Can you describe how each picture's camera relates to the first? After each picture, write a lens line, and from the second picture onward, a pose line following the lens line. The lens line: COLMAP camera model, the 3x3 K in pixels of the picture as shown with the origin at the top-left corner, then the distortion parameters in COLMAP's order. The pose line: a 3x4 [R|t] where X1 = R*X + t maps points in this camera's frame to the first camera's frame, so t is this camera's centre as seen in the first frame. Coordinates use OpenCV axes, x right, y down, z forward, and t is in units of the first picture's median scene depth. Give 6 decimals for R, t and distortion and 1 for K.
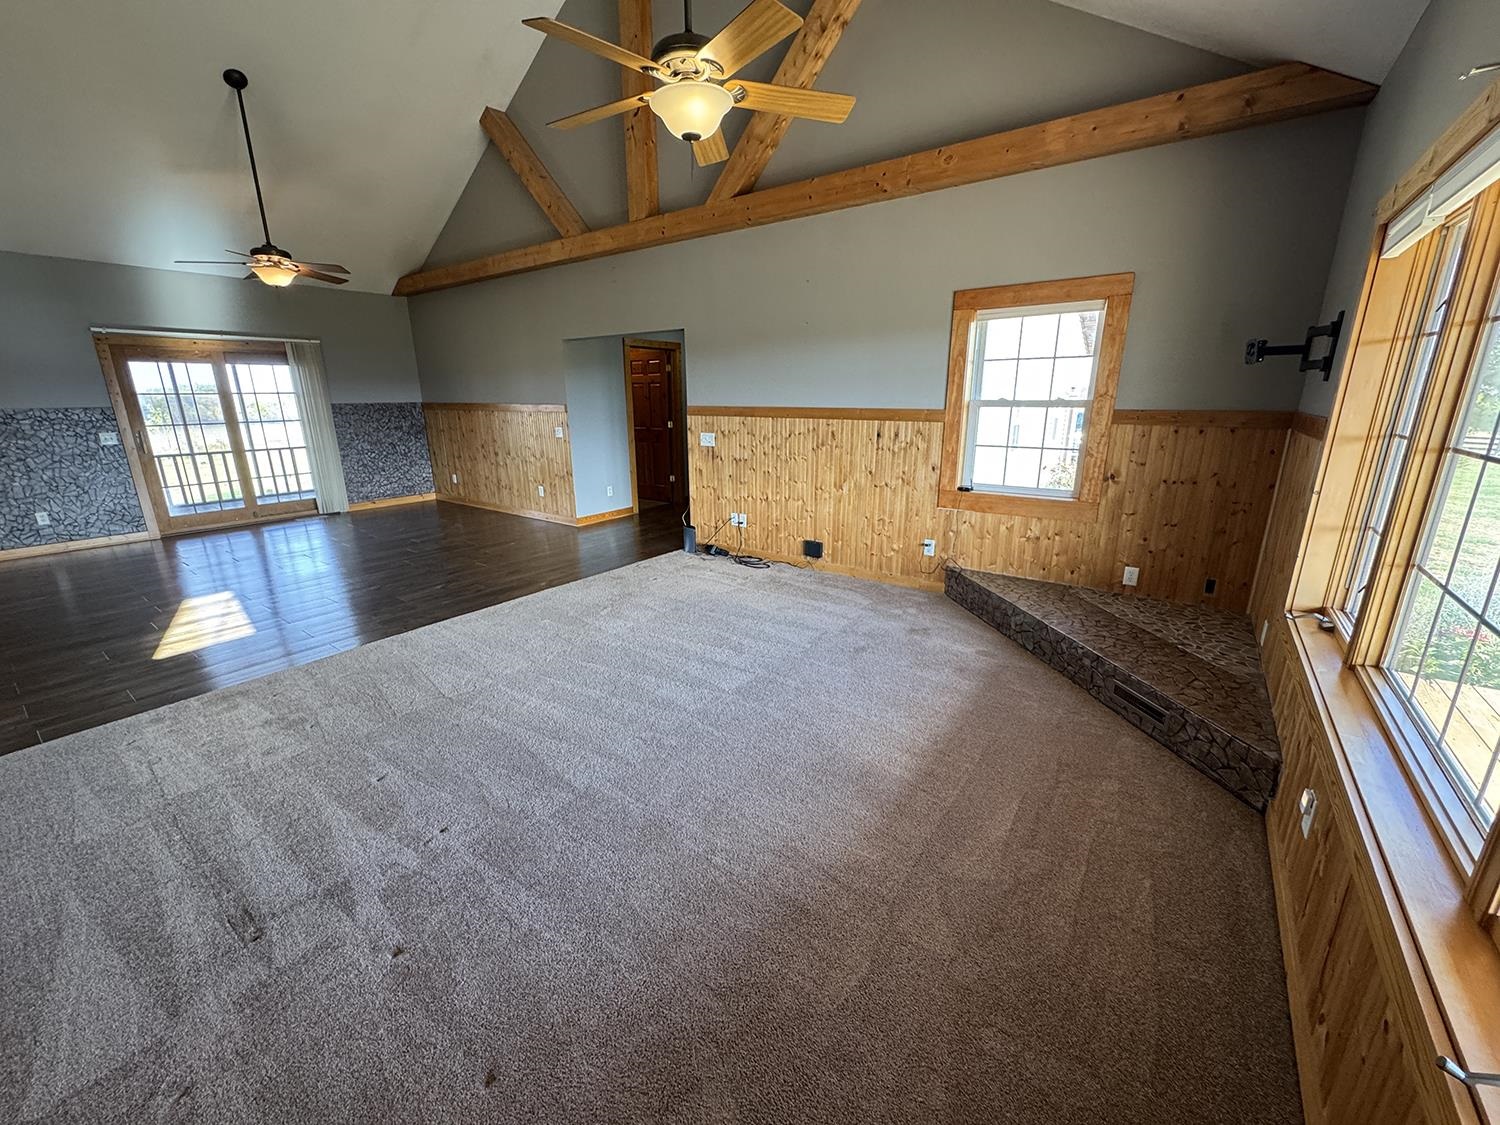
lens RADIAL K [[597.9, 0, 747.1], [0, 597.9, 559.6], [0, 0, 1]] dist [-0.003607, 0.000137]
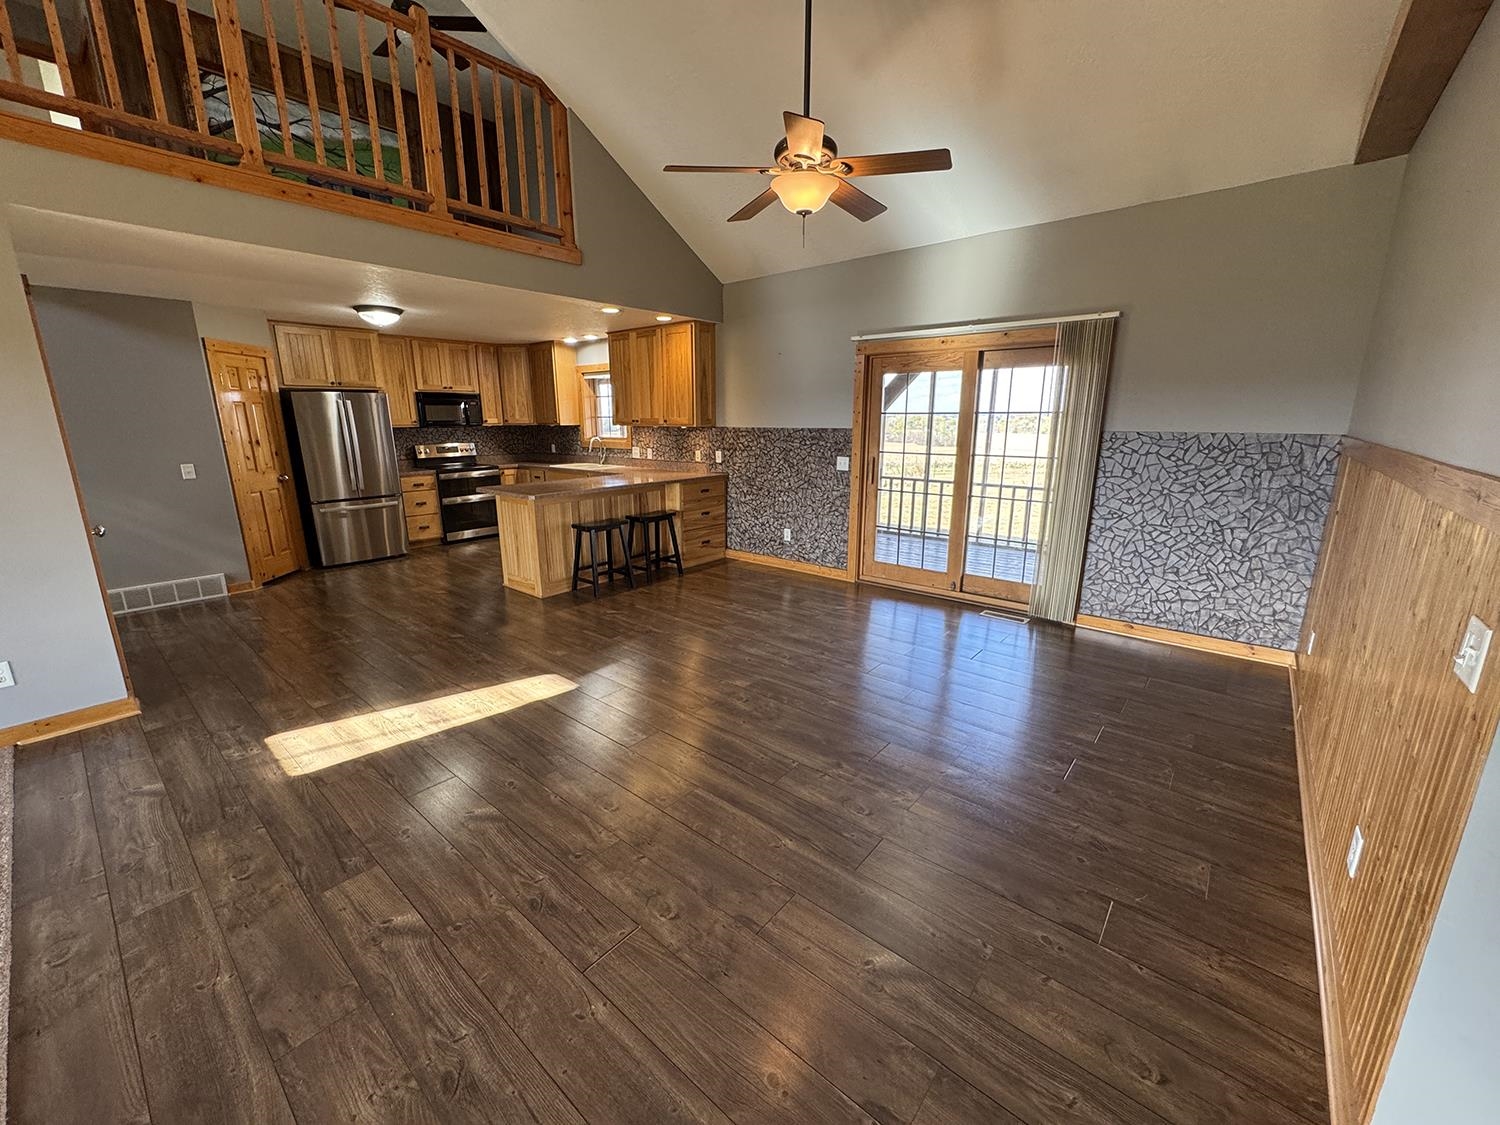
lens RADIAL K [[597.9, 0, 747.8], [0, 597.9, 563.1], [0, 0, 1]] dist [-0.003607, 0.000137]
pose [[-0.064390, 0.243347, -0.967800, -0.166249], [-0.265373, 0.930718, 0.251678, -0.246999], [0.961993, 0.273033, 0.004649, 0.883975]]
